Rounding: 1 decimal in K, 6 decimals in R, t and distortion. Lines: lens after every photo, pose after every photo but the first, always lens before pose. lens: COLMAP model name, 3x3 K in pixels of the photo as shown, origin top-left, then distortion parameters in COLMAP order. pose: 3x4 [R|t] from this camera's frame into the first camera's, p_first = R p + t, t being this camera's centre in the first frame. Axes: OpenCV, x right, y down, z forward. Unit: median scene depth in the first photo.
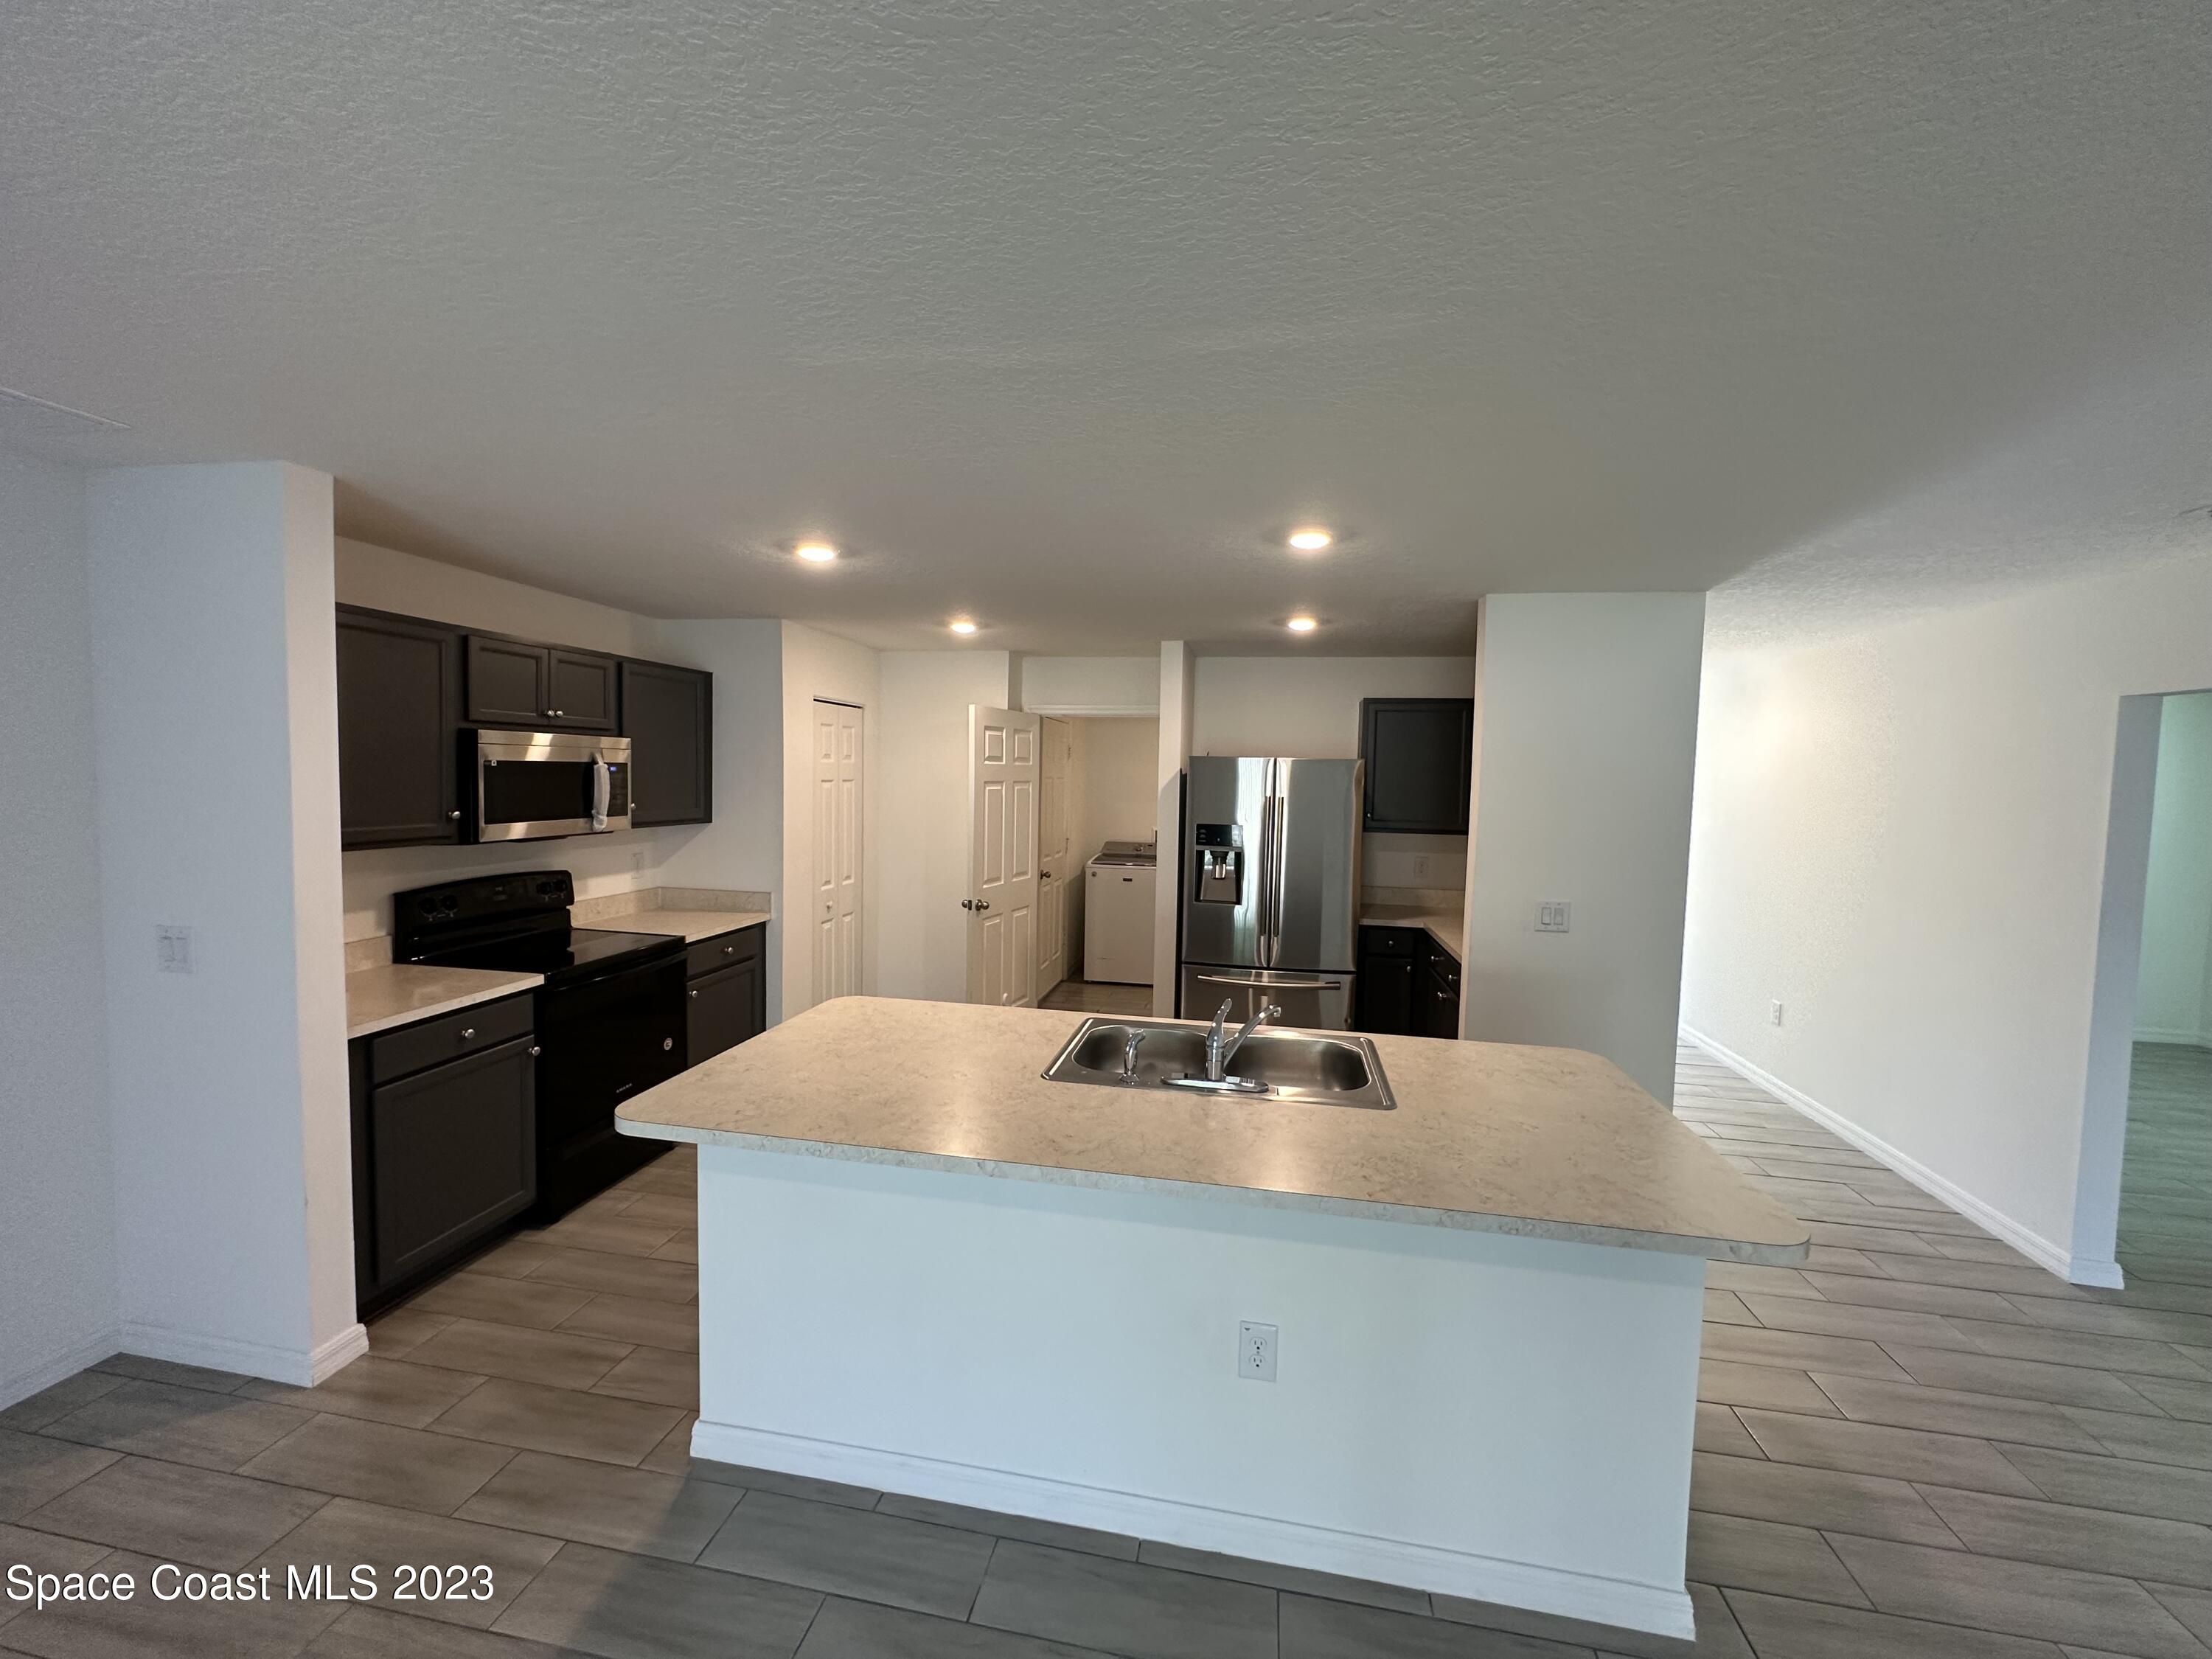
lens RADIAL K [[887.0, 0, 1104.7], [0, 887.0, 824.4], [0, 0, 1]] dist [-0.017061, -0.000073]
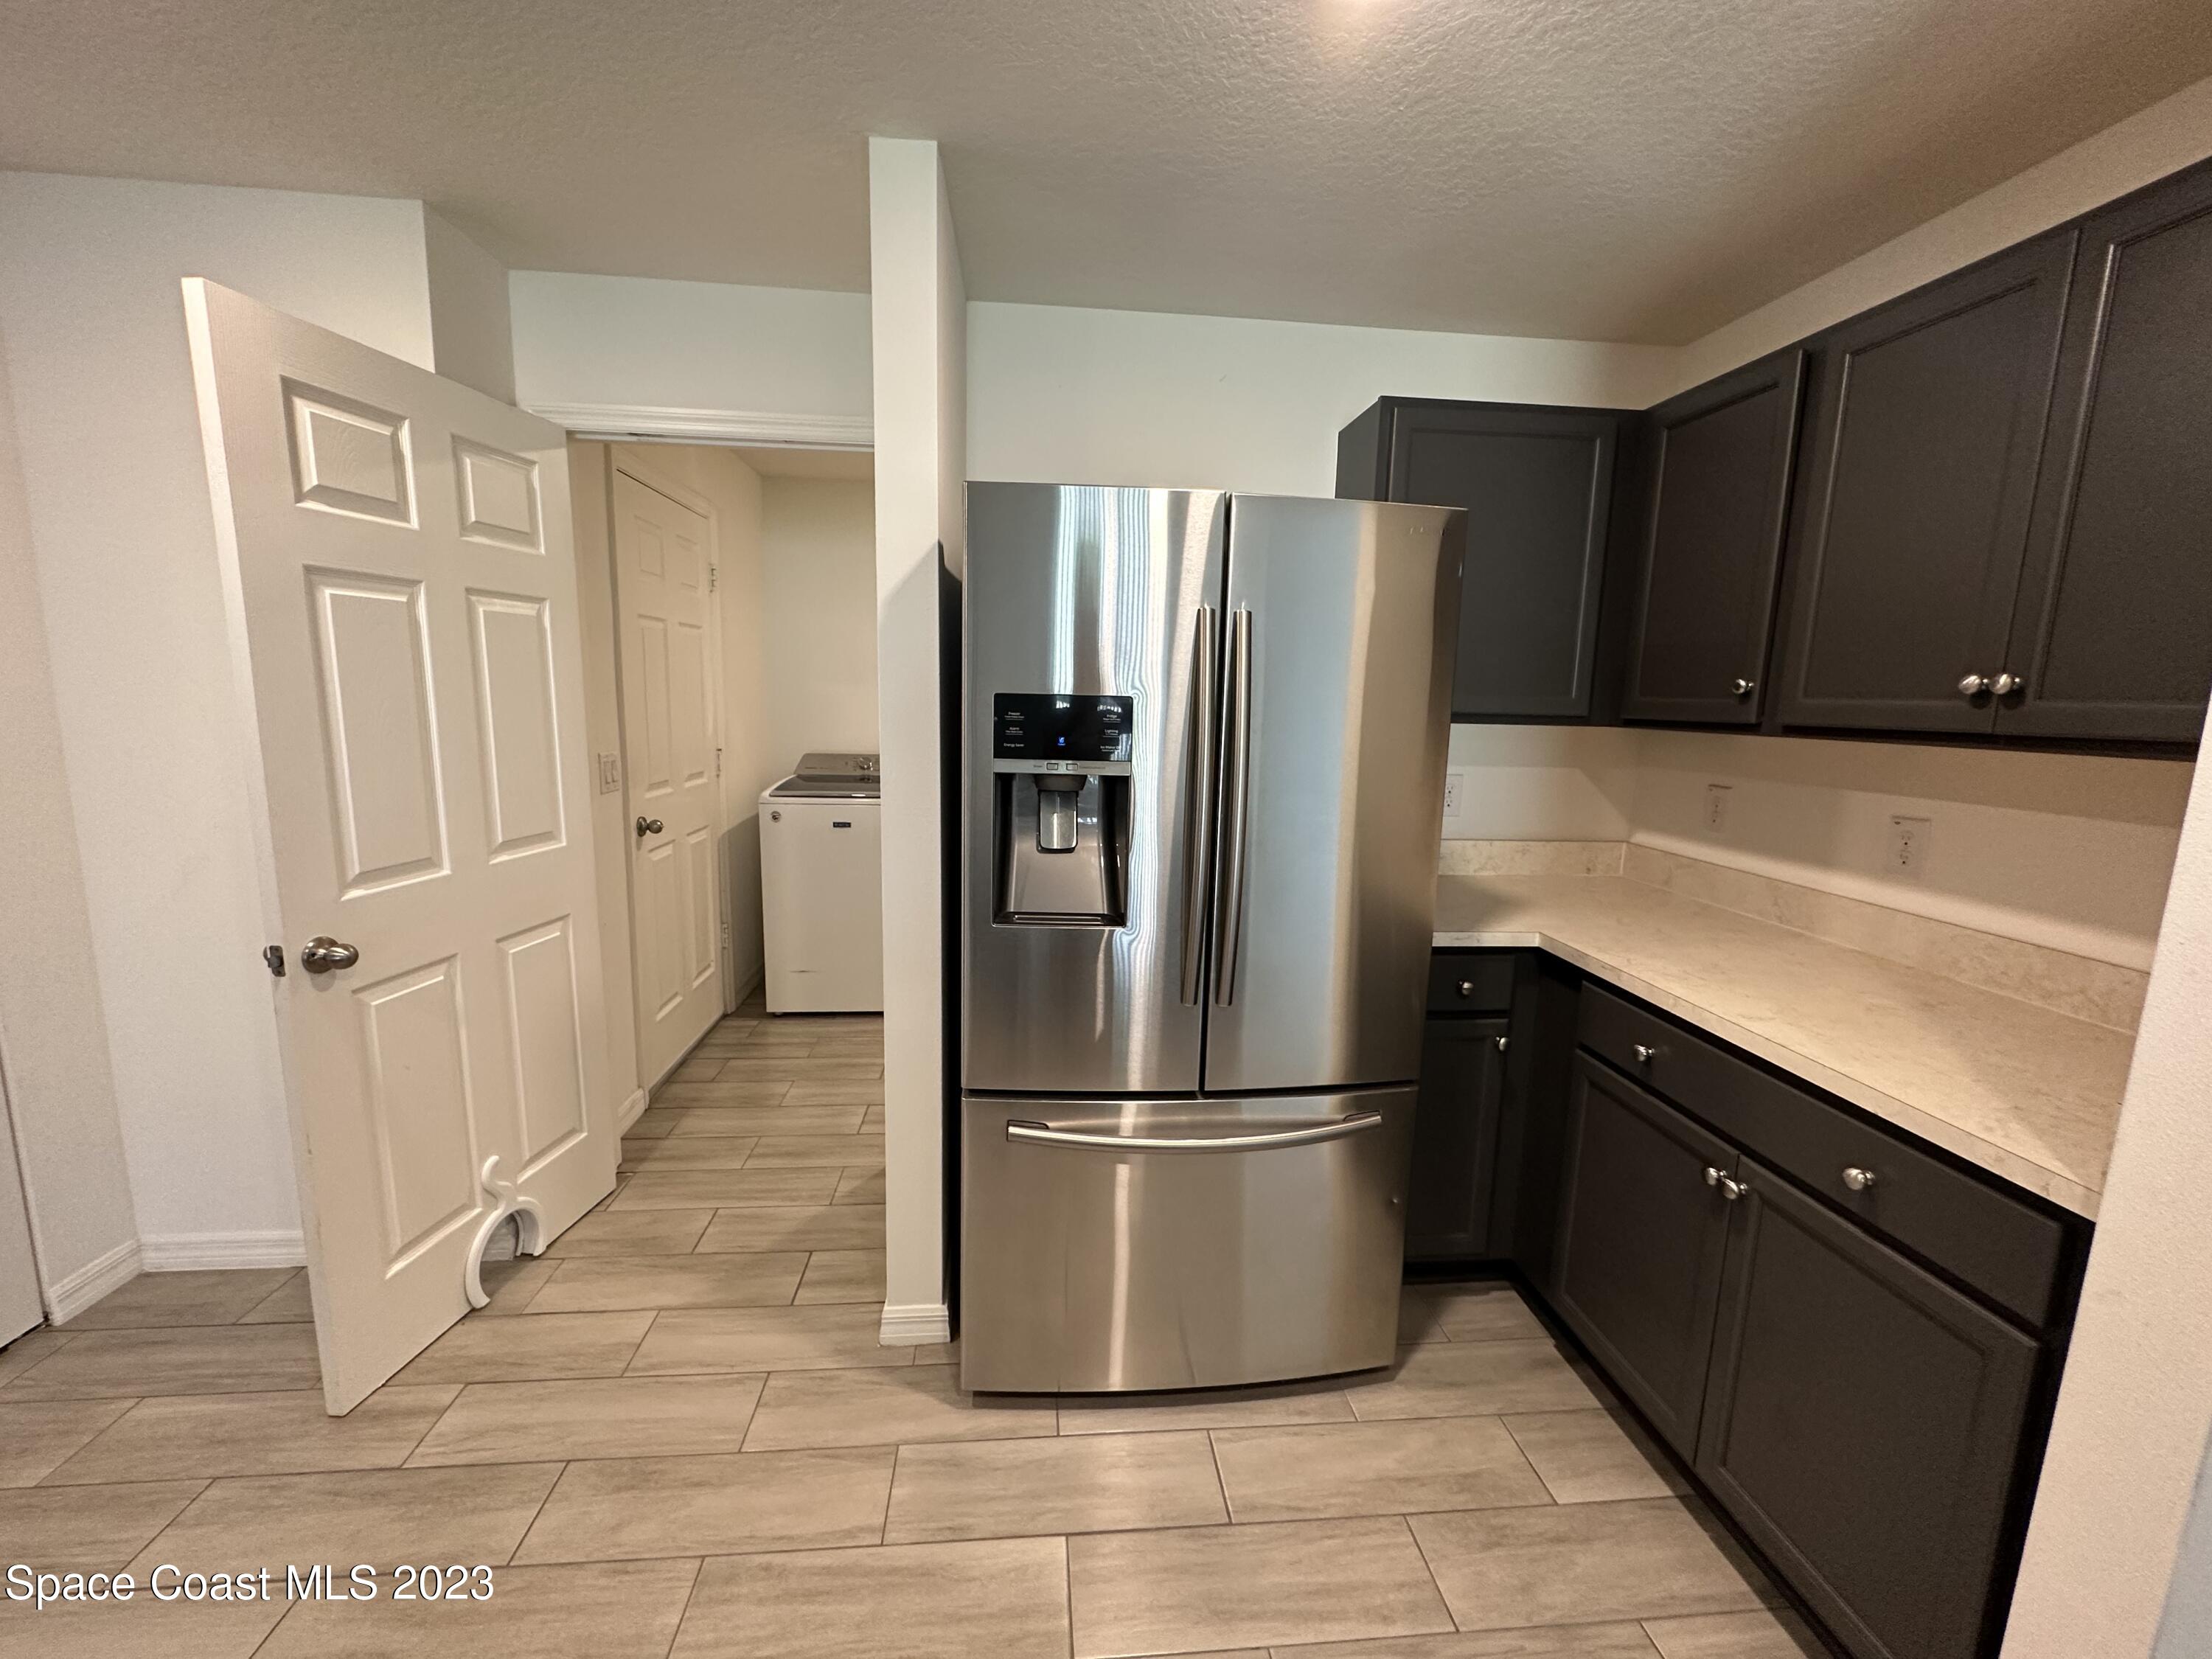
lens RADIAL K [[887.0, 0, 1107.1], [0, 887.0, 829.5], [0, 0, 1]] dist [-0.017061, -0.000073]
pose [[0.962233, -0.037691, 0.269607, 0.047157], [0.009216, 0.994312, 0.106110, 0.013463], [-0.272073, -0.099618, 0.957106, 0.594246]]
